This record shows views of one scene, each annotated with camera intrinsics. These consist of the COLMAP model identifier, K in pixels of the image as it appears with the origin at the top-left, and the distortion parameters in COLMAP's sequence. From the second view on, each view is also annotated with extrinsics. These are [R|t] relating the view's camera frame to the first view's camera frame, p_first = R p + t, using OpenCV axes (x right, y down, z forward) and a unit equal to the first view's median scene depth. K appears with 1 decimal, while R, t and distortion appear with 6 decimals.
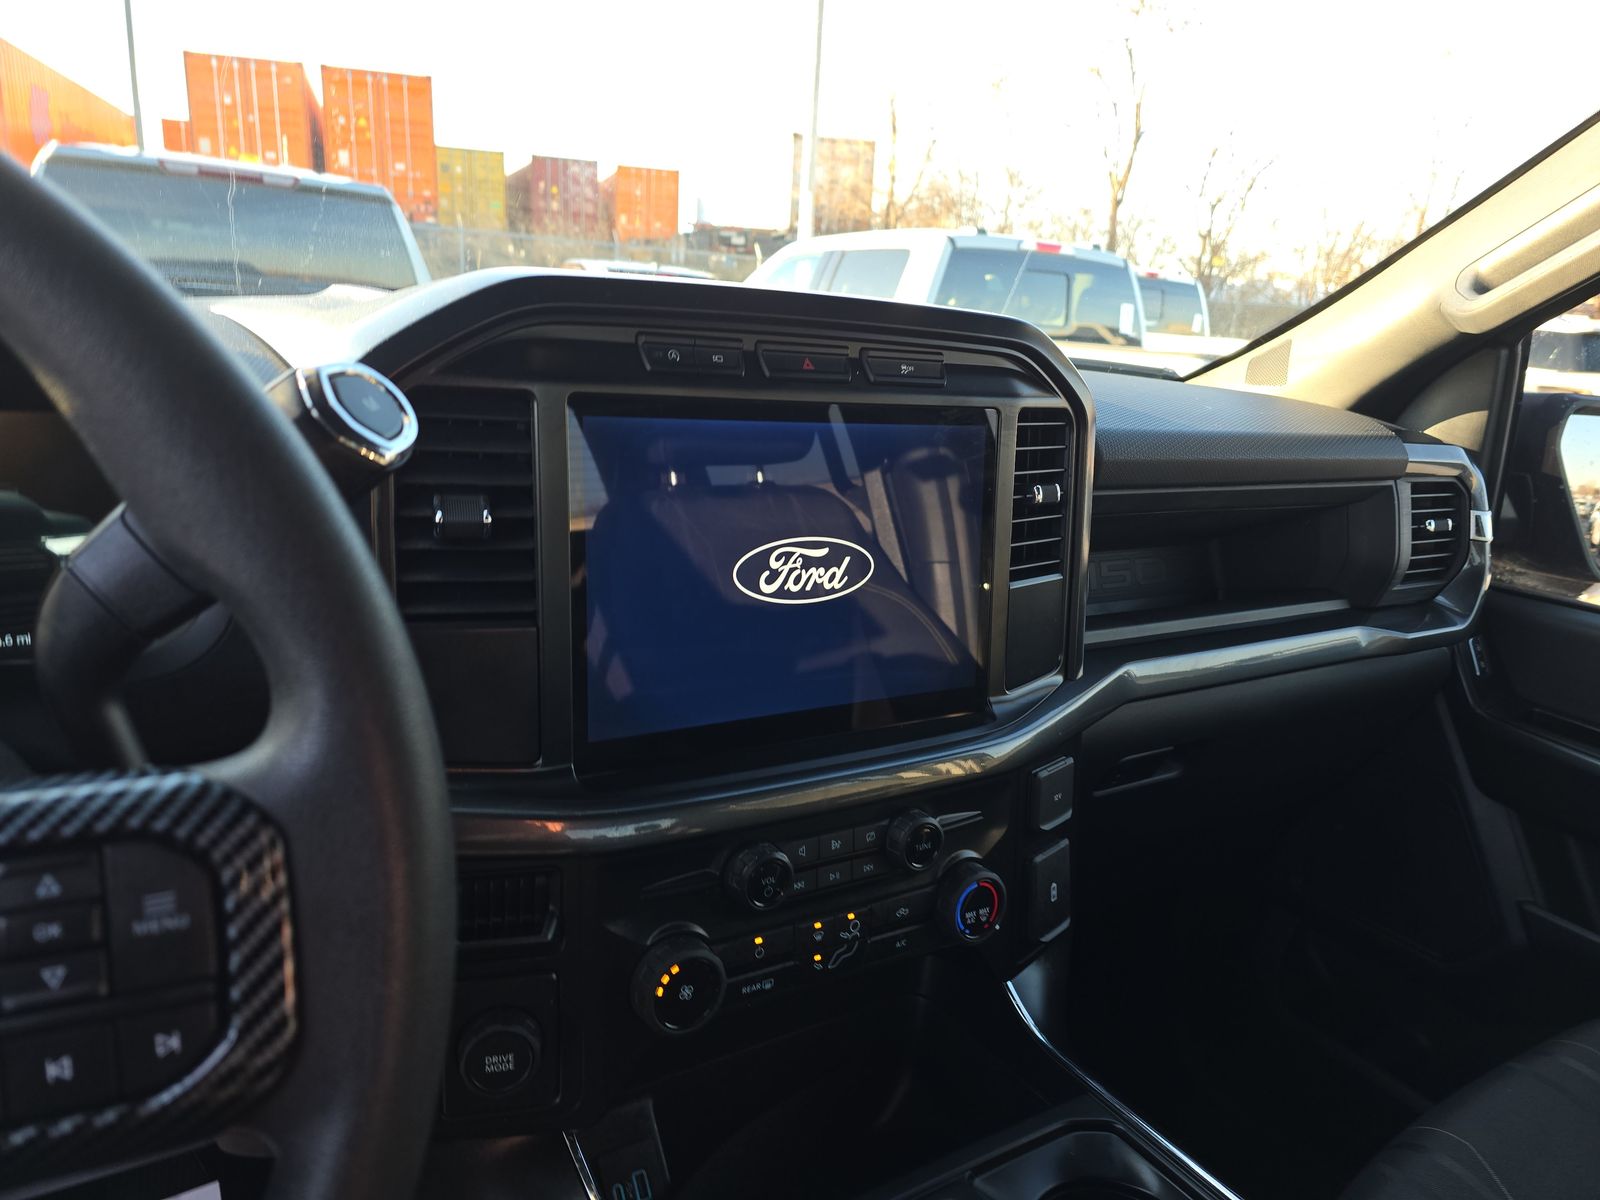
lens RADIAL K [[1045.0, 0, 809.0], [0, 1045.0, 597.4], [0, 0, 1]] dist [0.060915, -0.057076]
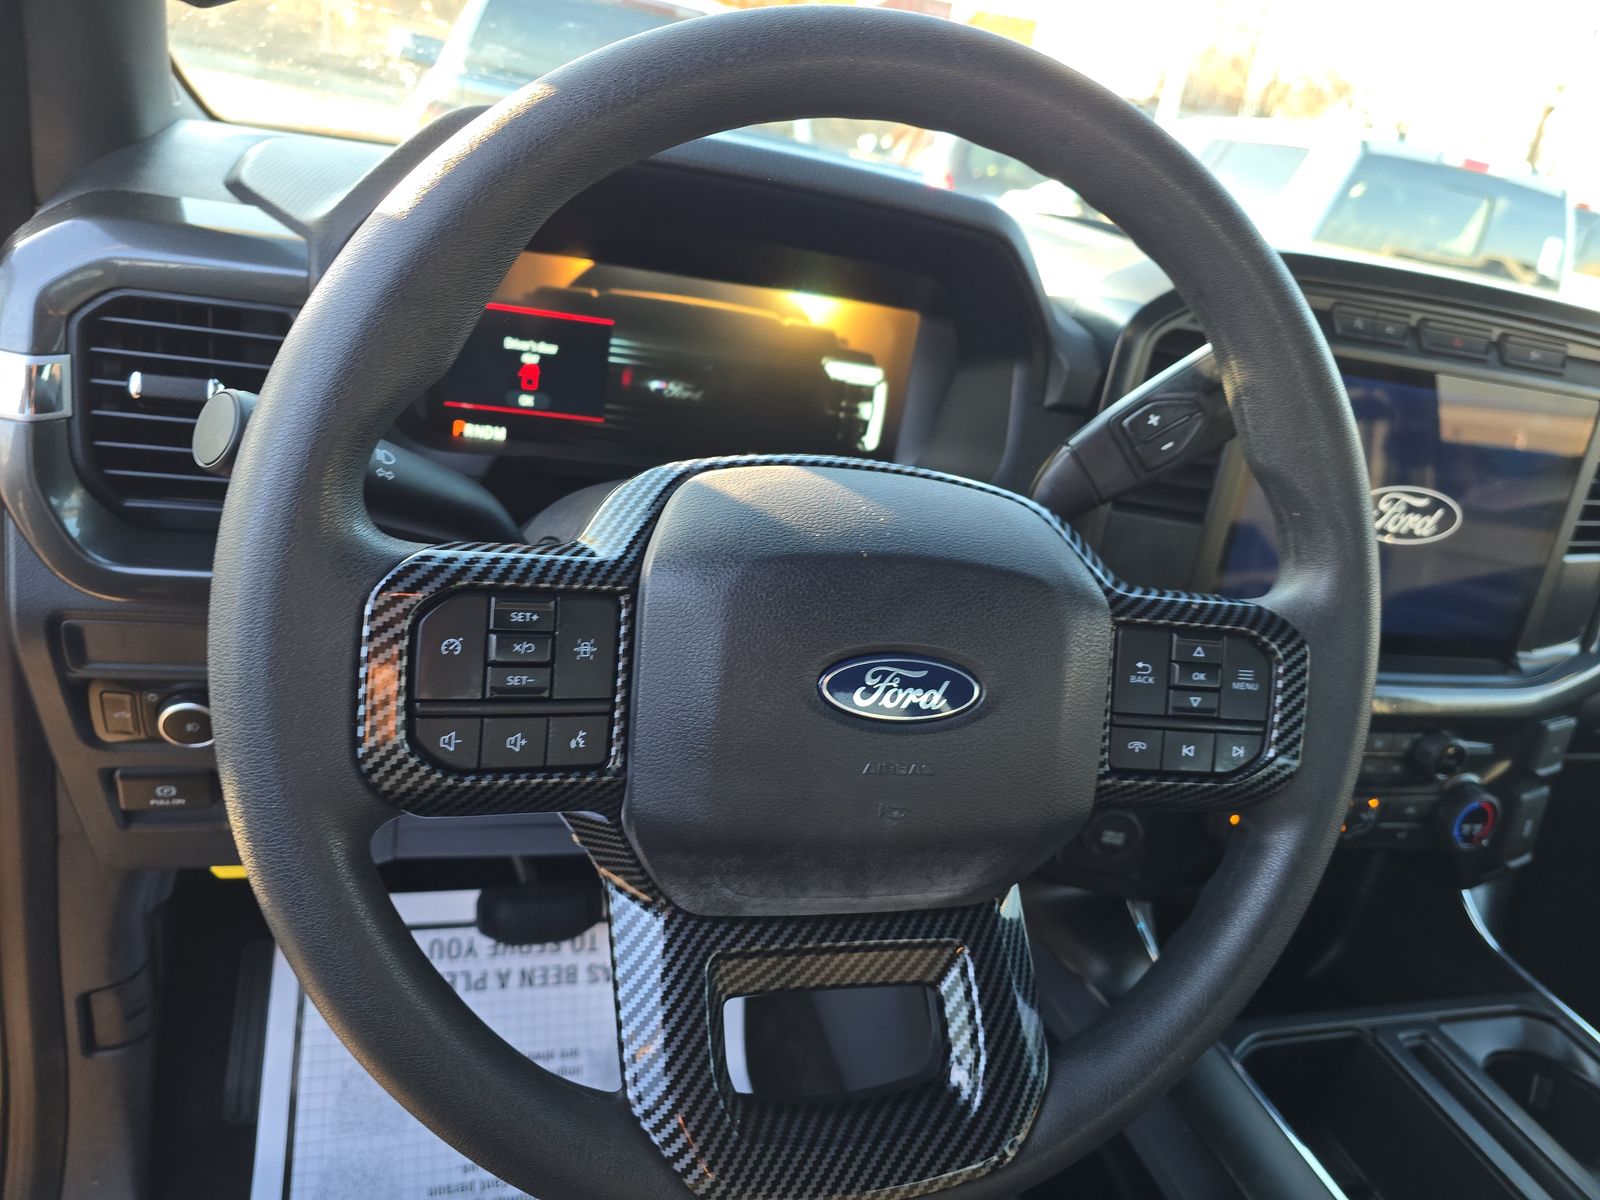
lens RADIAL K [[1045.0, 0, 809.0], [0, 1045.0, 597.4], [0, 0, 1]] dist [0.060915, -0.057076]
pose [[0.954809, 0.197625, -0.222002, -0.336192], [-0.171476, 0.976353, 0.131643, 0.020608], [0.242768, -0.087626, 0.966119, -0.304548]]
